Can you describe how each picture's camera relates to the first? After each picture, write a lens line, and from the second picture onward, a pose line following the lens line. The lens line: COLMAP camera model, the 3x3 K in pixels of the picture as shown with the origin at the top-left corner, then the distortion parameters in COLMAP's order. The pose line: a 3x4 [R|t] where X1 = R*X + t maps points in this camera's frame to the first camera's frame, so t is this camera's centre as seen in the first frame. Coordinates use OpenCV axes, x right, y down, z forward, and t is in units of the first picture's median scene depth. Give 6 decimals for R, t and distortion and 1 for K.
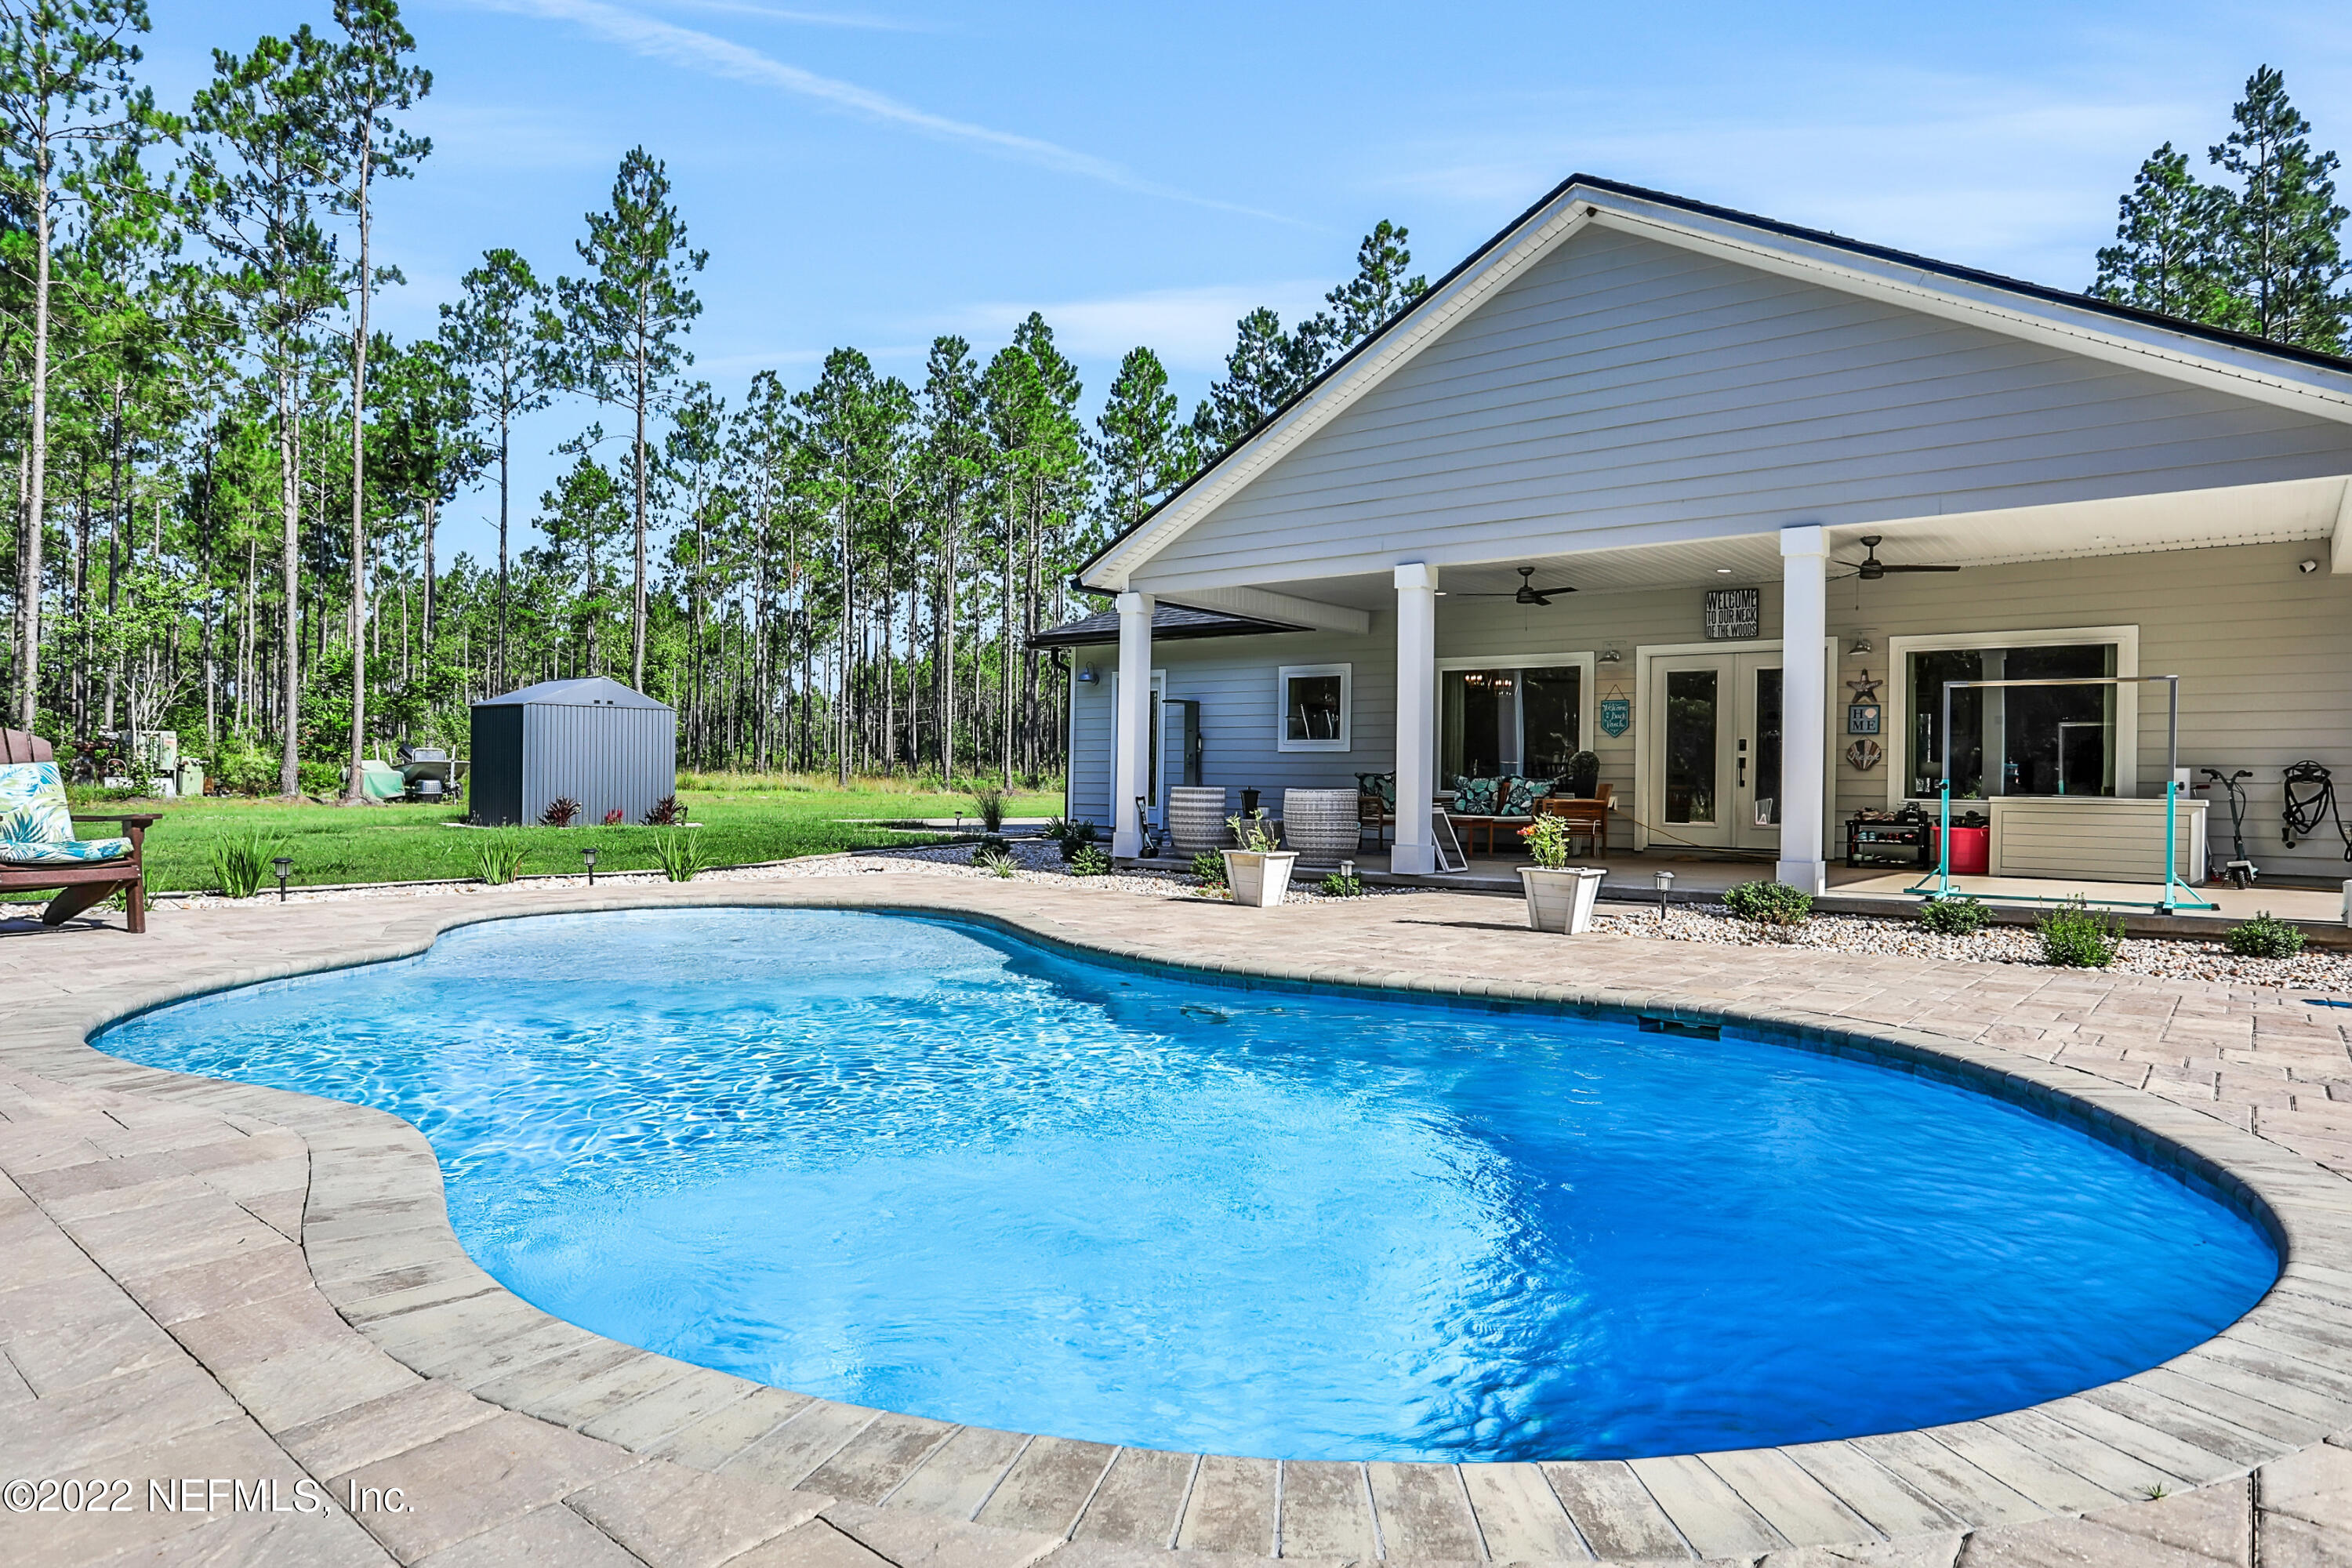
lens RADIAL K [[1350.4, 0, 1176.0], [0, 1350.4, 784.0], [0, 0, 1]] dist [-0.060914, 0.050561]
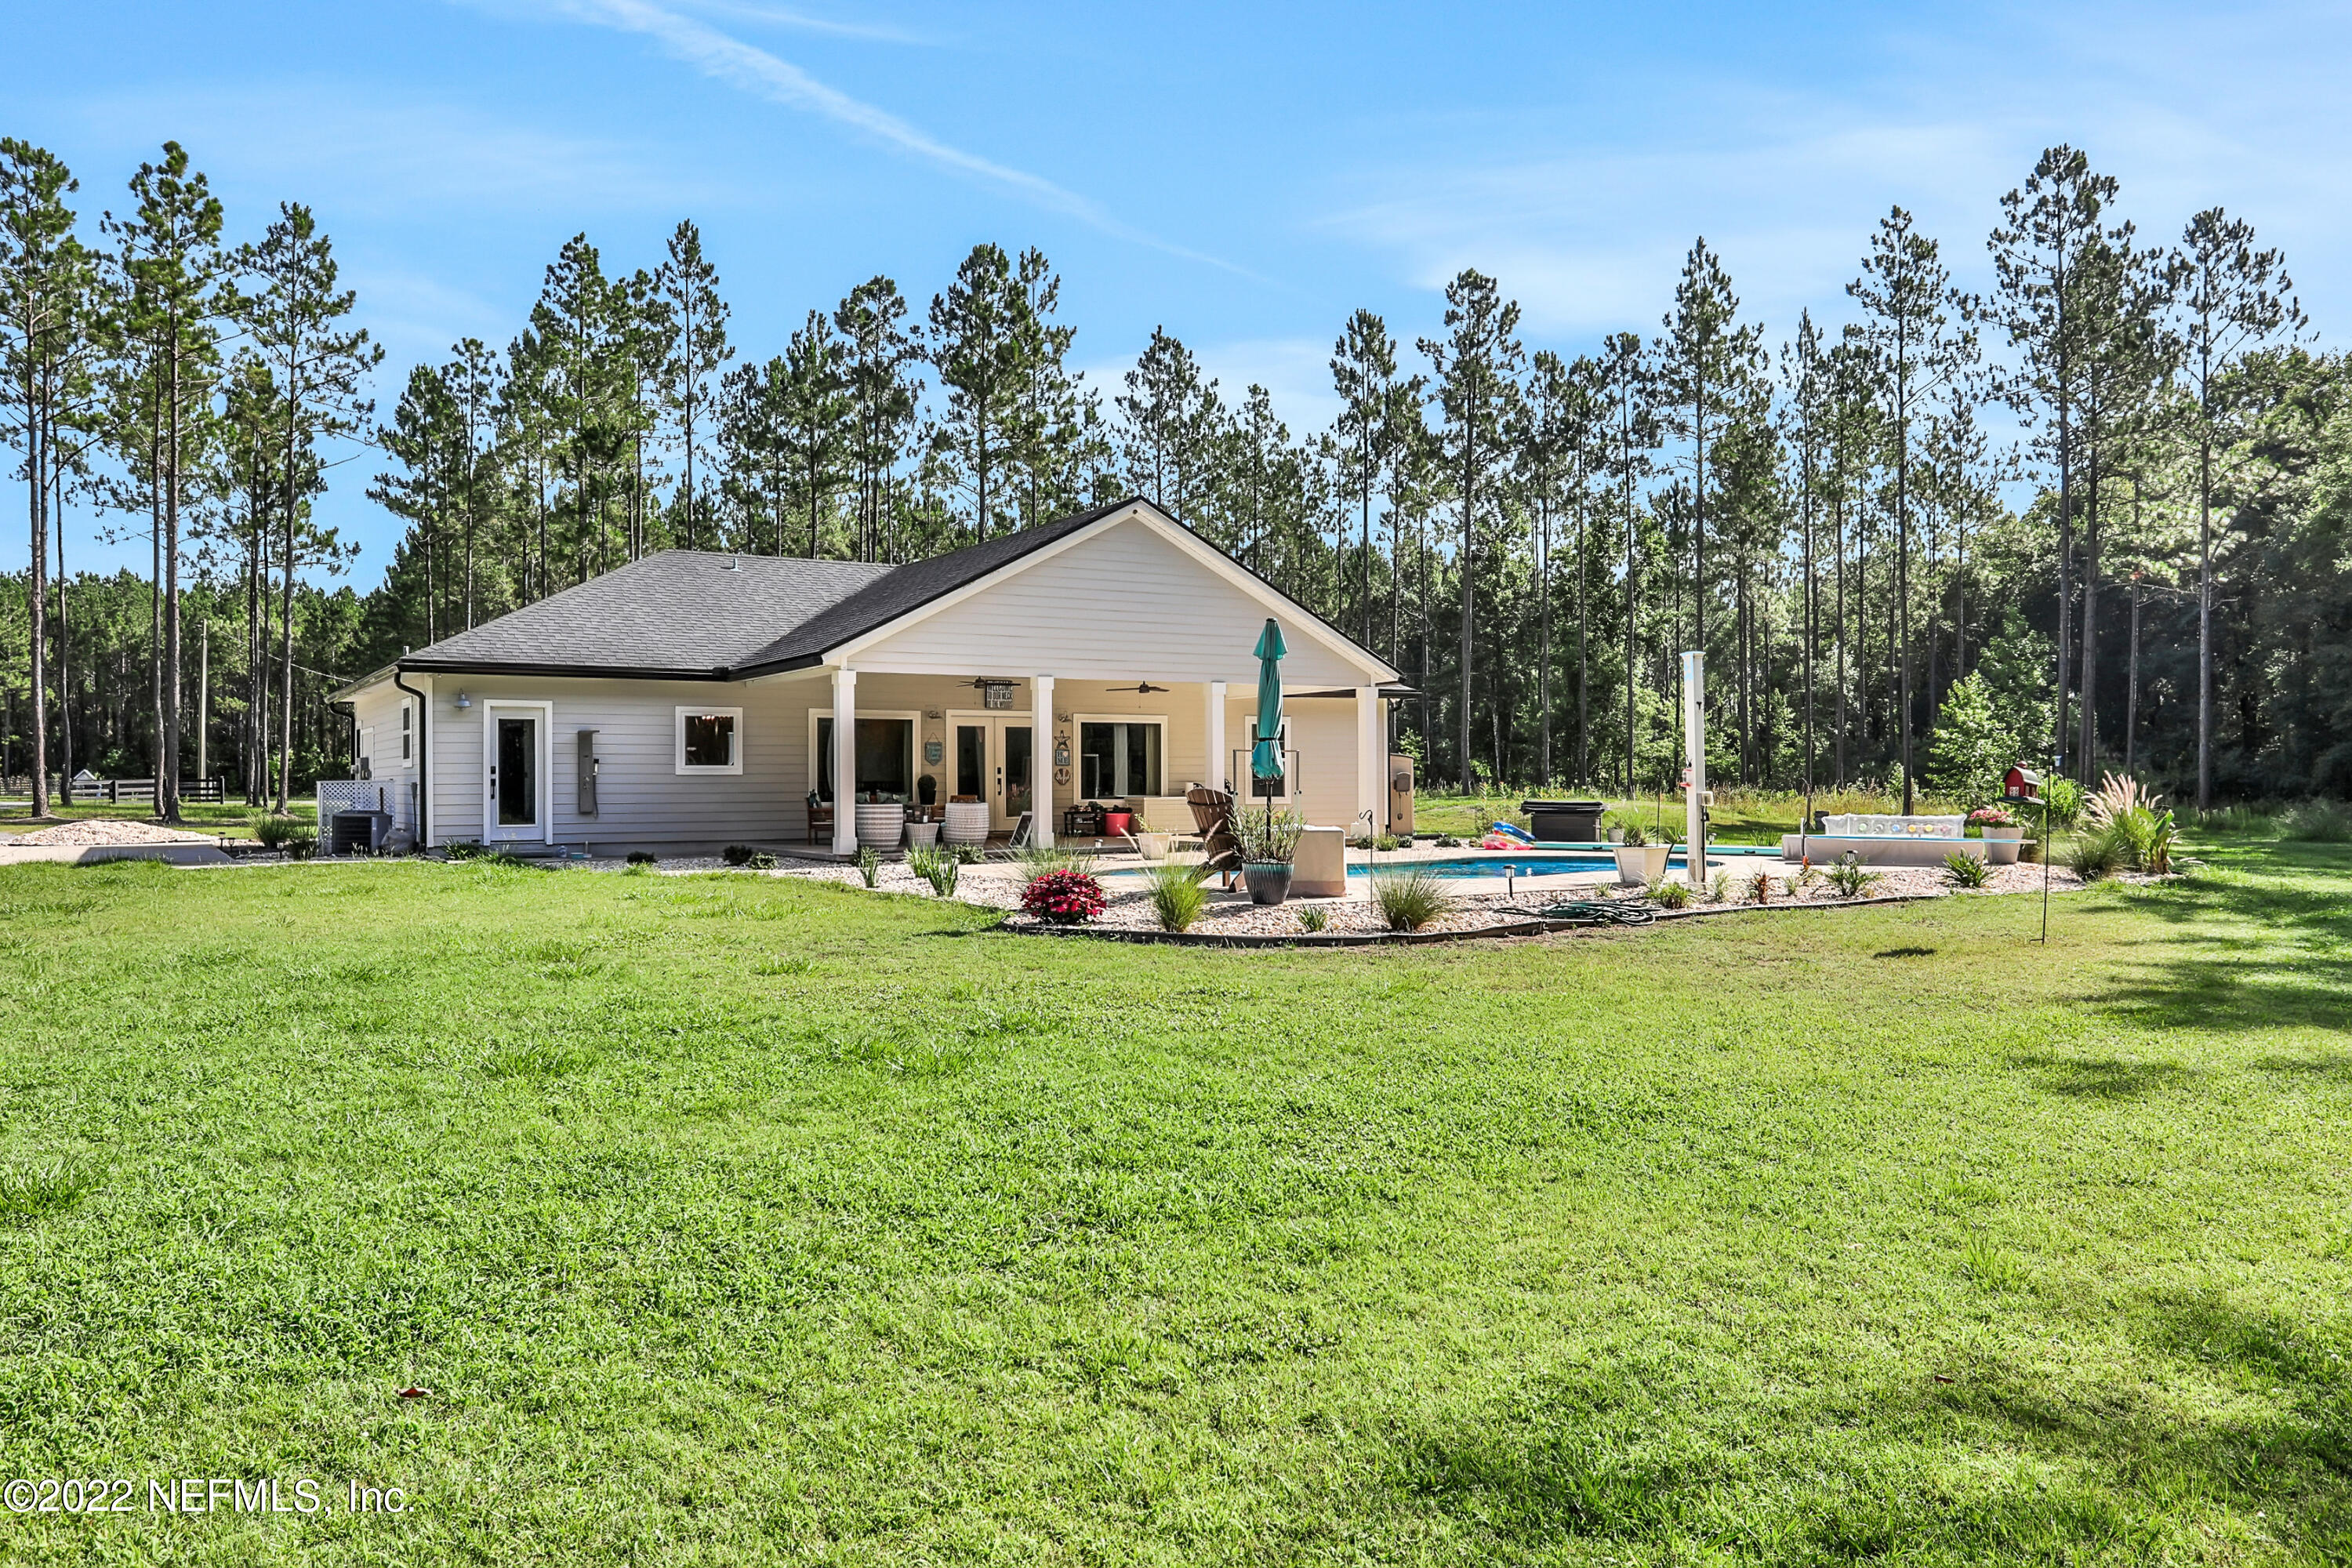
lens RADIAL K [[1665.6, 0, 1176.0], [0, 1665.6, 784.0], [0, 0, 1]] dist [-0.026554, 0.005439]
pose [[0.325685, -0.019212, 0.945283, -0.363822], [0.010001, 0.999808, 0.016875, -0.010988], [-0.945426, 0.003958, 0.325814, 0.021023]]
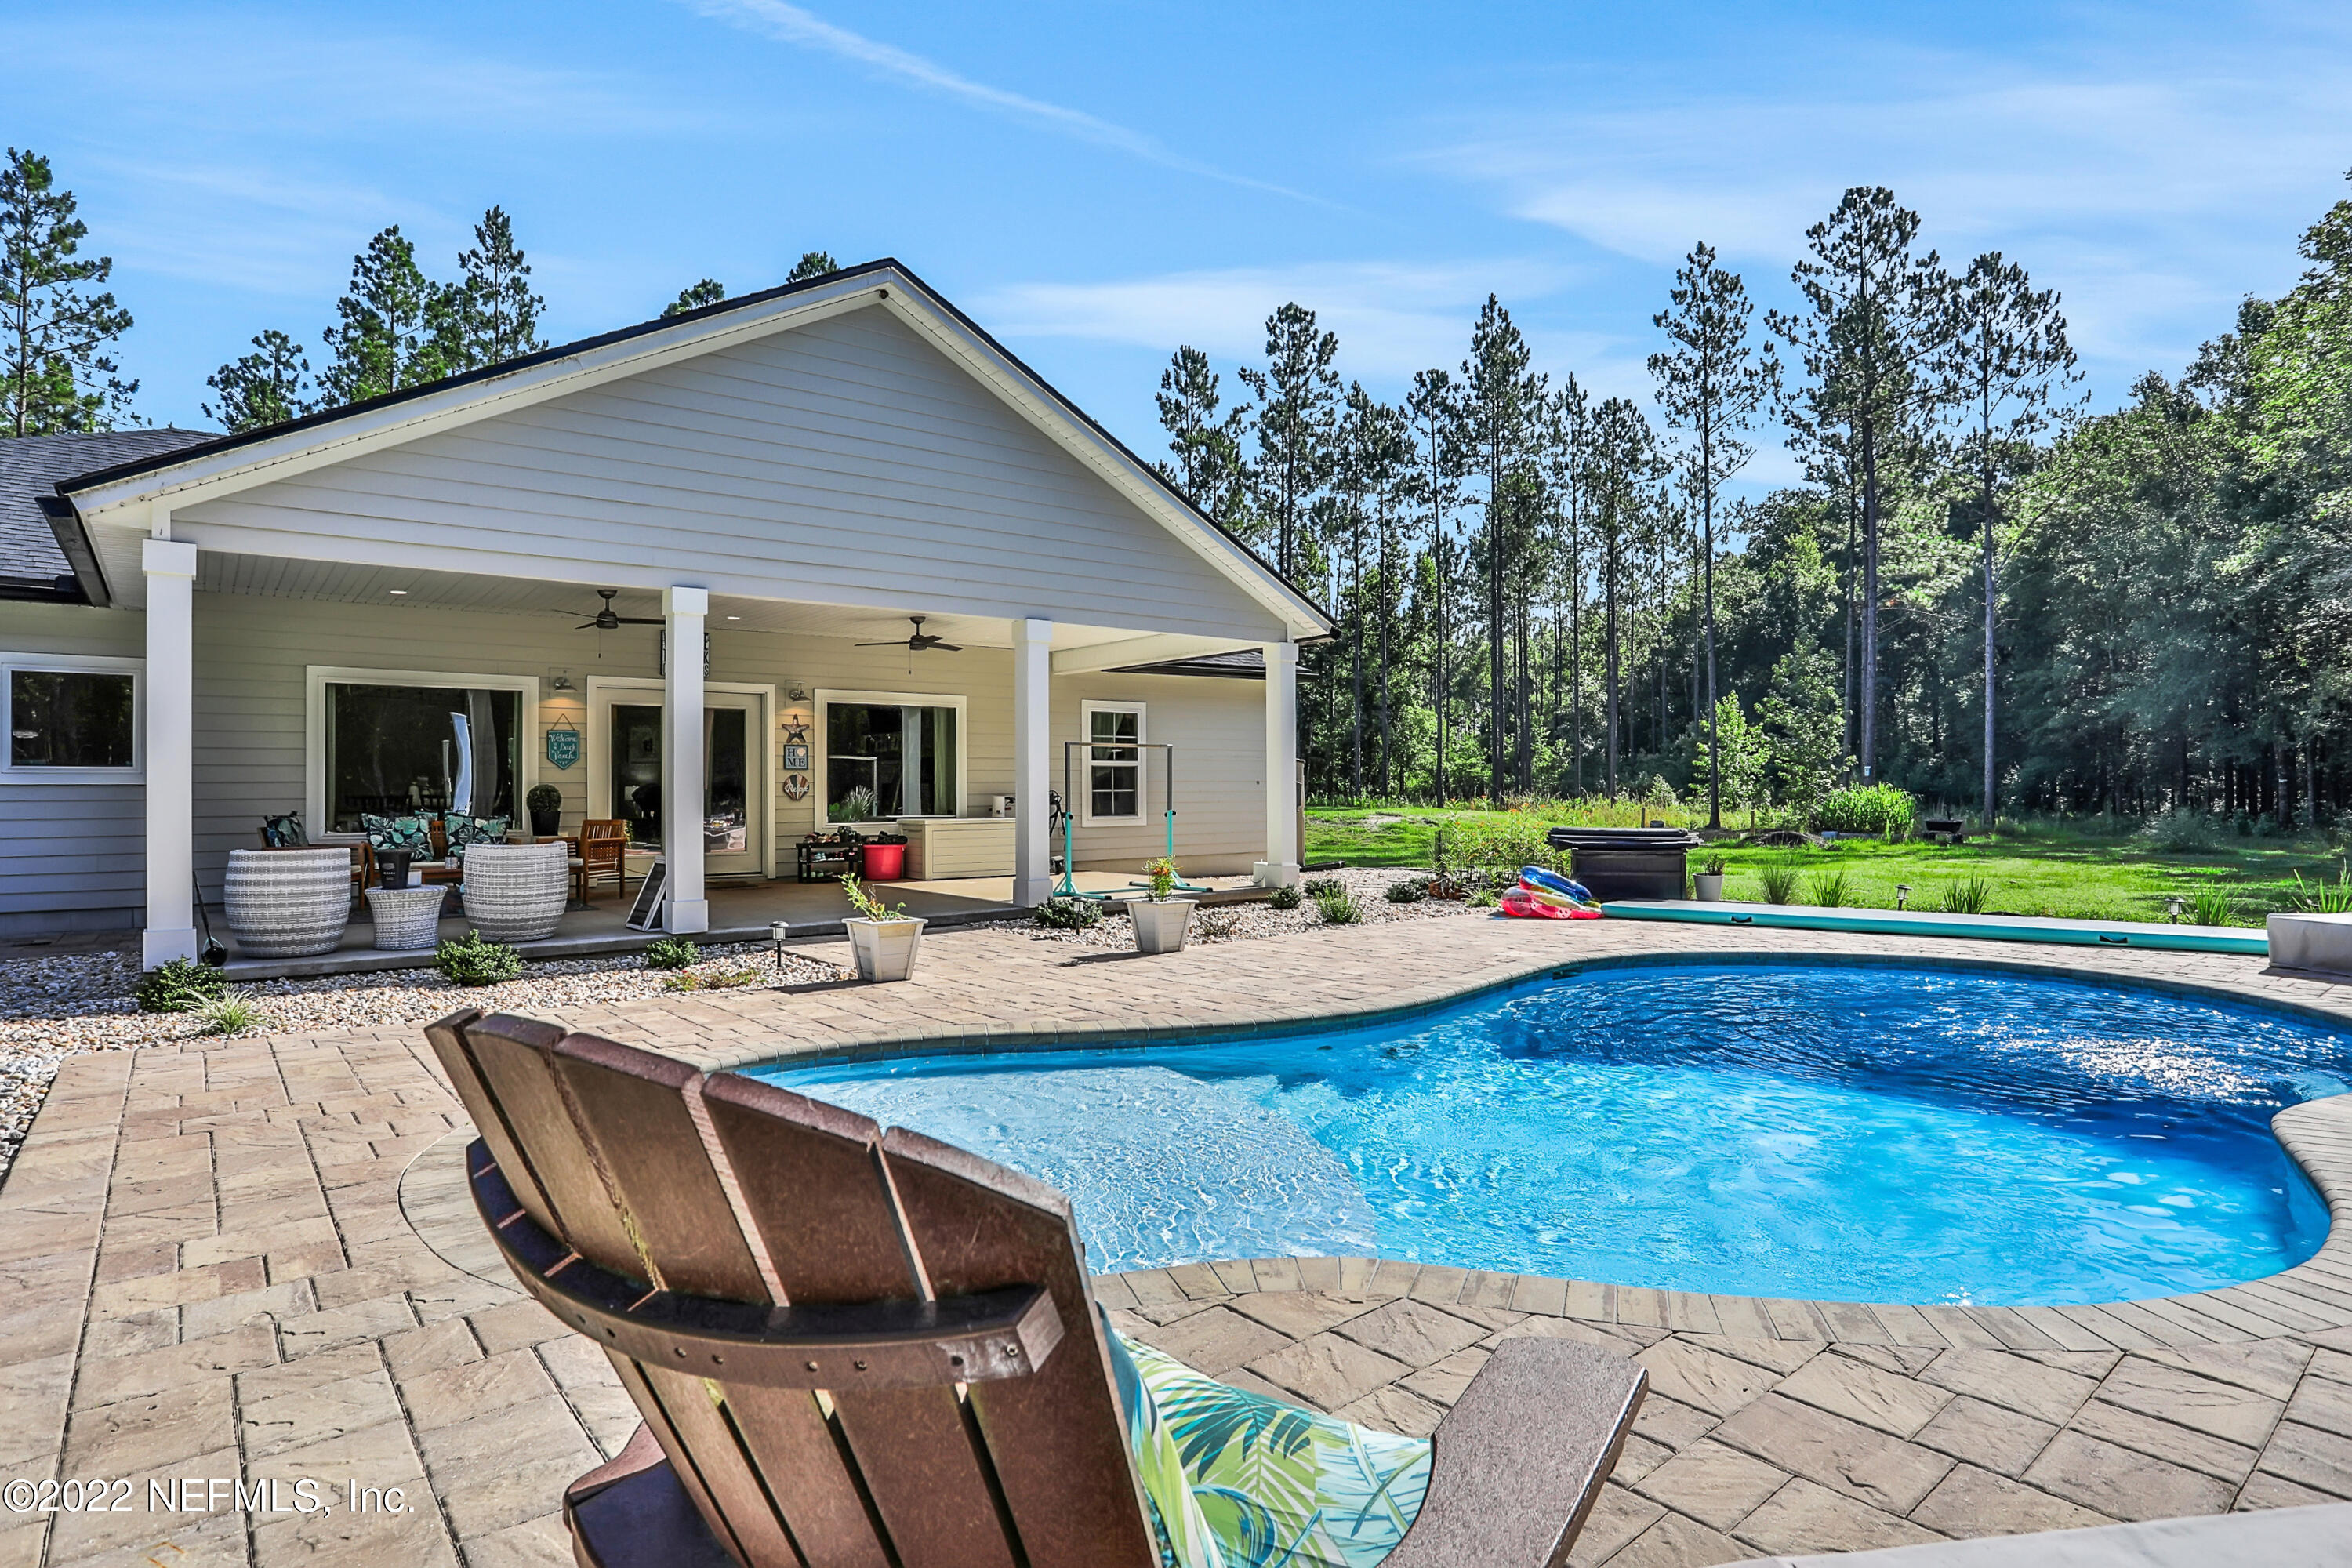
lens RADIAL K [[1229.8, 0, 1176.0], [0, 1229.8, 784.0], [0, 0, 1]] dist [-0.030022, 0.001472]
pose [[0.203975, -0.013996, 0.978876, -0.107669], [0.007677, 0.999890, 0.012697, -0.008066], [-0.978946, 0.004925, 0.204060, 0.100662]]
